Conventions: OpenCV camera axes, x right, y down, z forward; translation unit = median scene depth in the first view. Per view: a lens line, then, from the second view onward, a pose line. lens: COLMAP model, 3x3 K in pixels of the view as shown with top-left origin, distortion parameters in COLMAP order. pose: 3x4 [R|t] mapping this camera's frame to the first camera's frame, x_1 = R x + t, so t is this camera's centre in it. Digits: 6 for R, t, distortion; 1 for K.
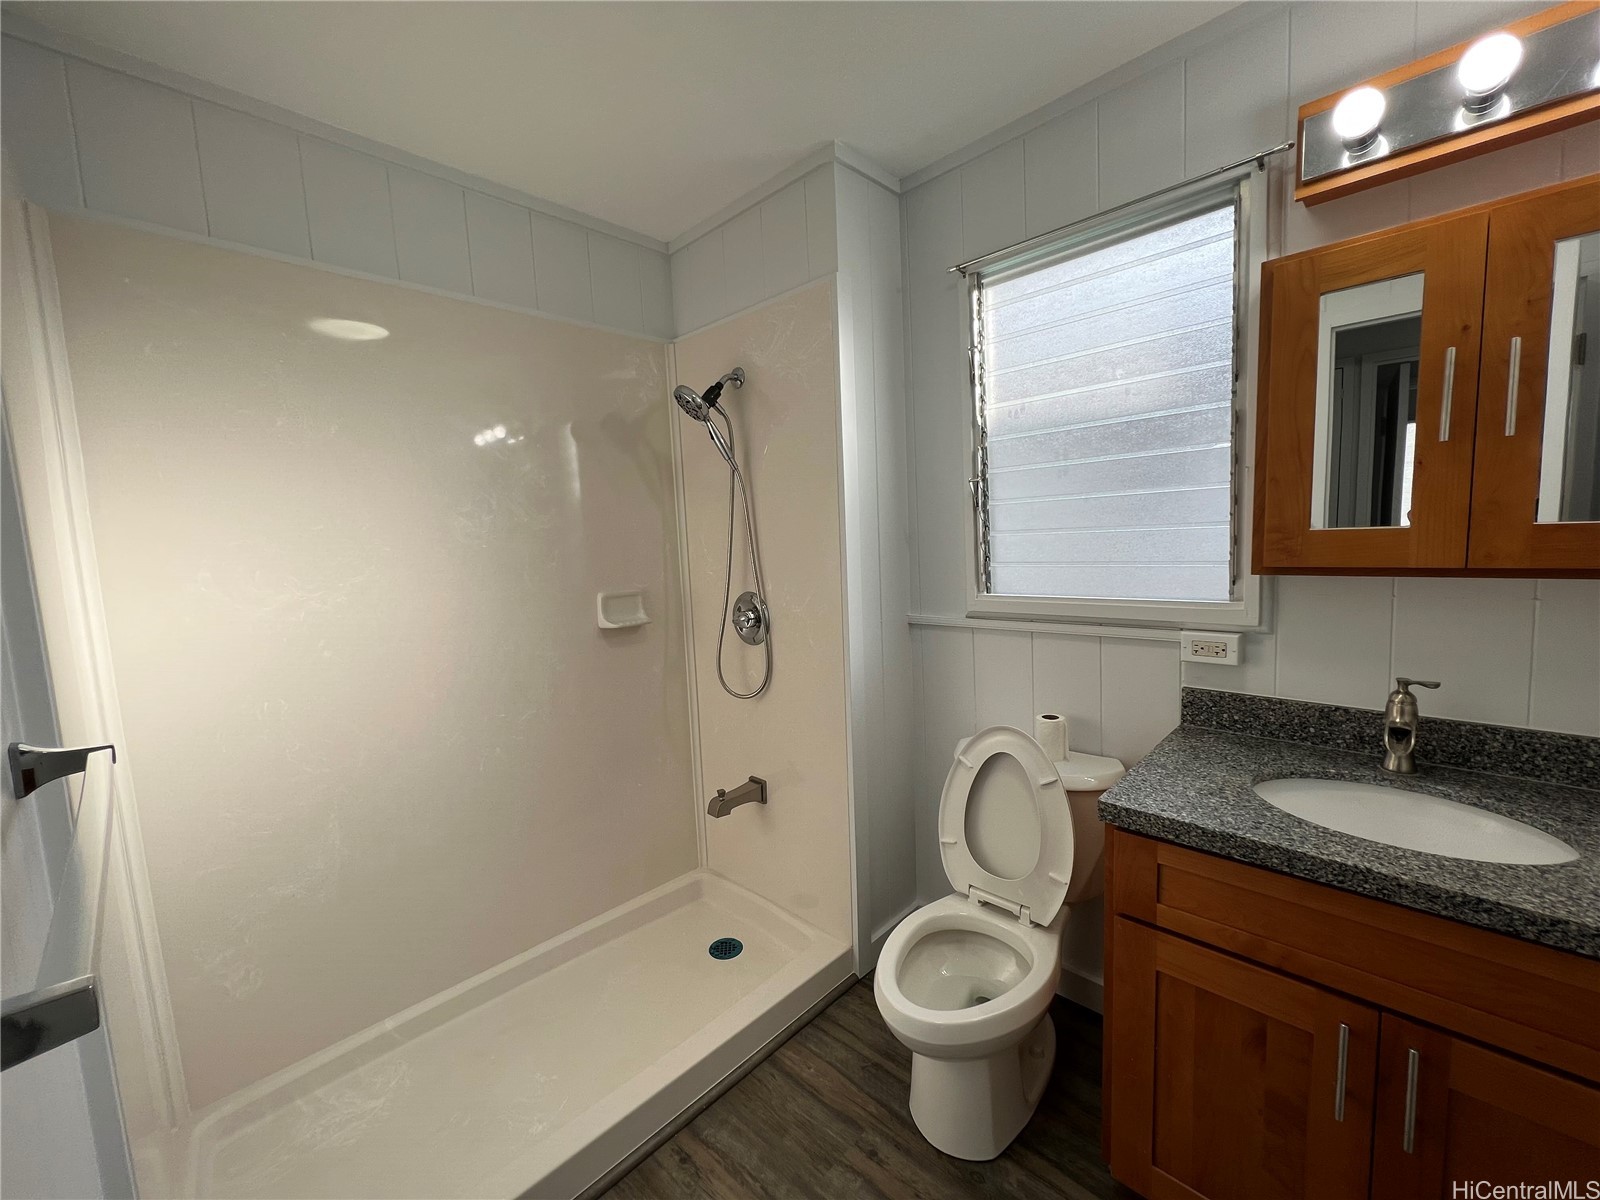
lens RADIAL K [[639.6, 0, 801.6], [0, 639.6, 603.1], [0, 0, 1]] dist [-0.002913, 0.000603]
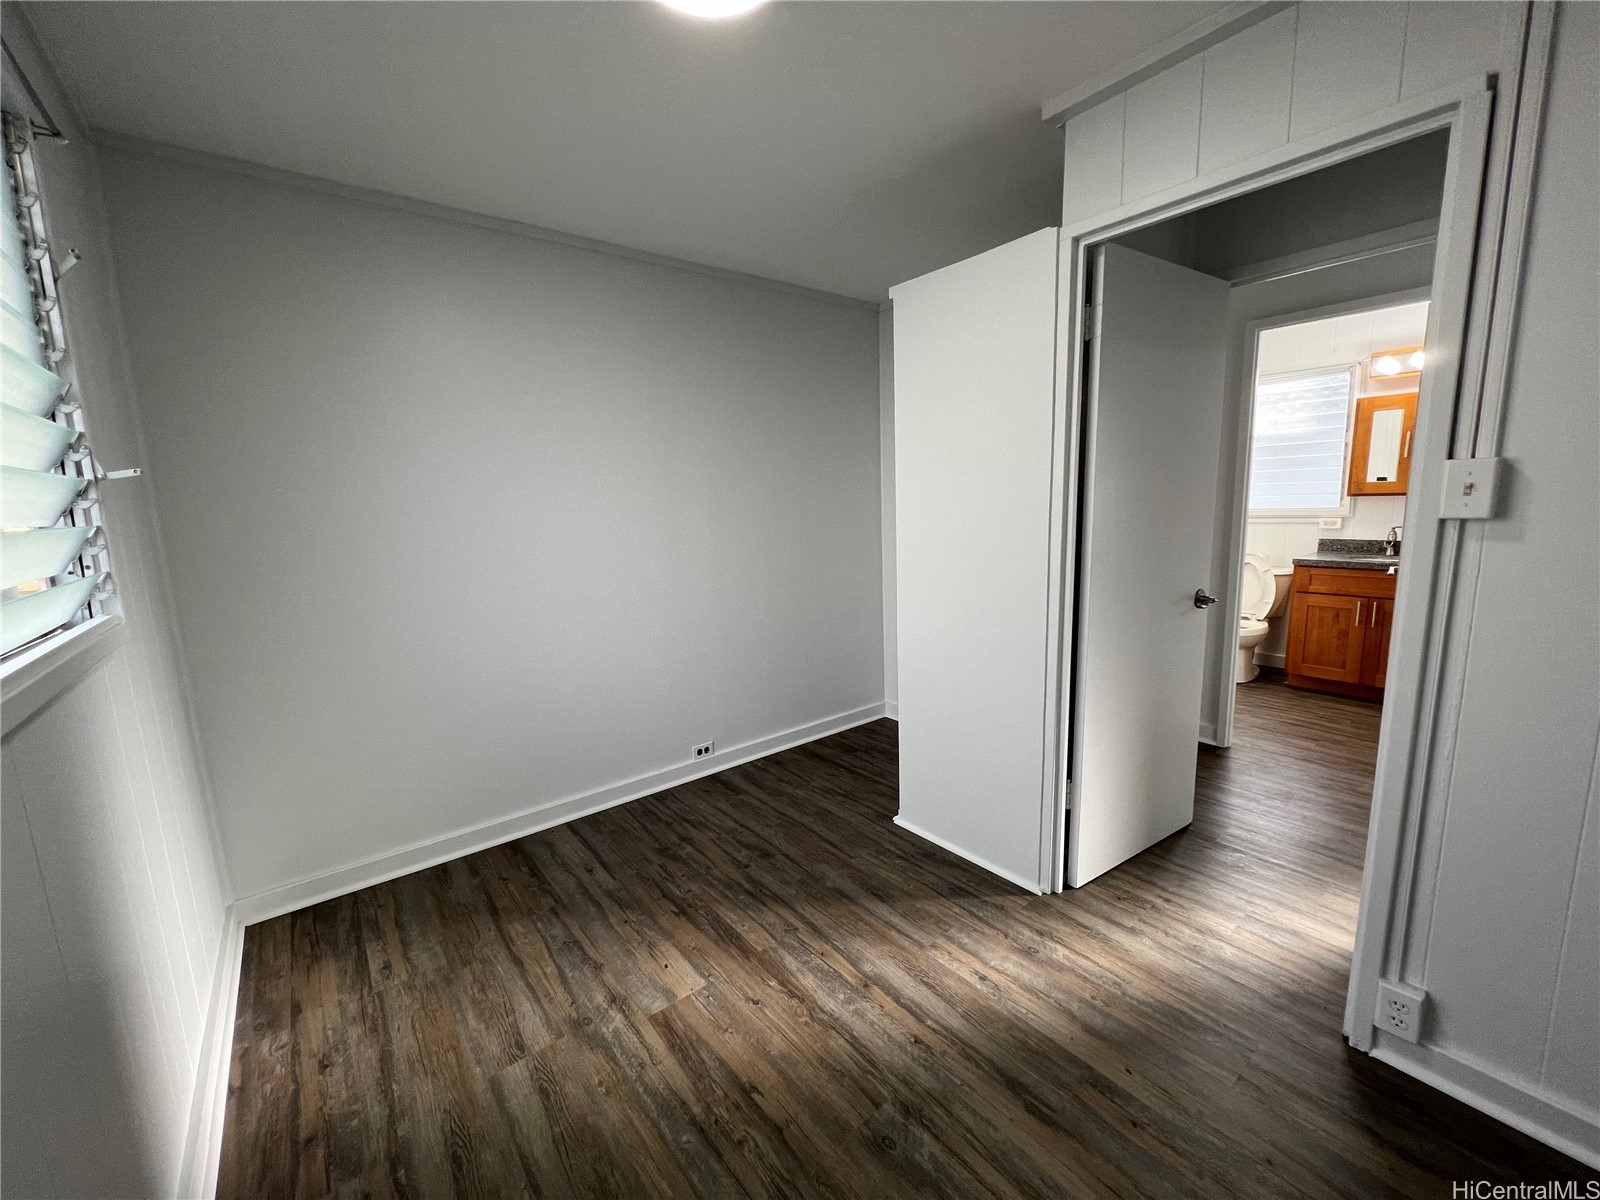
lens RADIAL K [[639.6, 0, 804.9], [0, 639.6, 600.7], [0, 0, 1]] dist [-0.002913, 0.000603]
pose [[0.992474, 0.028203, -0.119161, -1.566610], [-0.020161, 0.997471, 0.068162, 0.309973], [0.120782, -0.065247, 0.990532, -2.488675]]
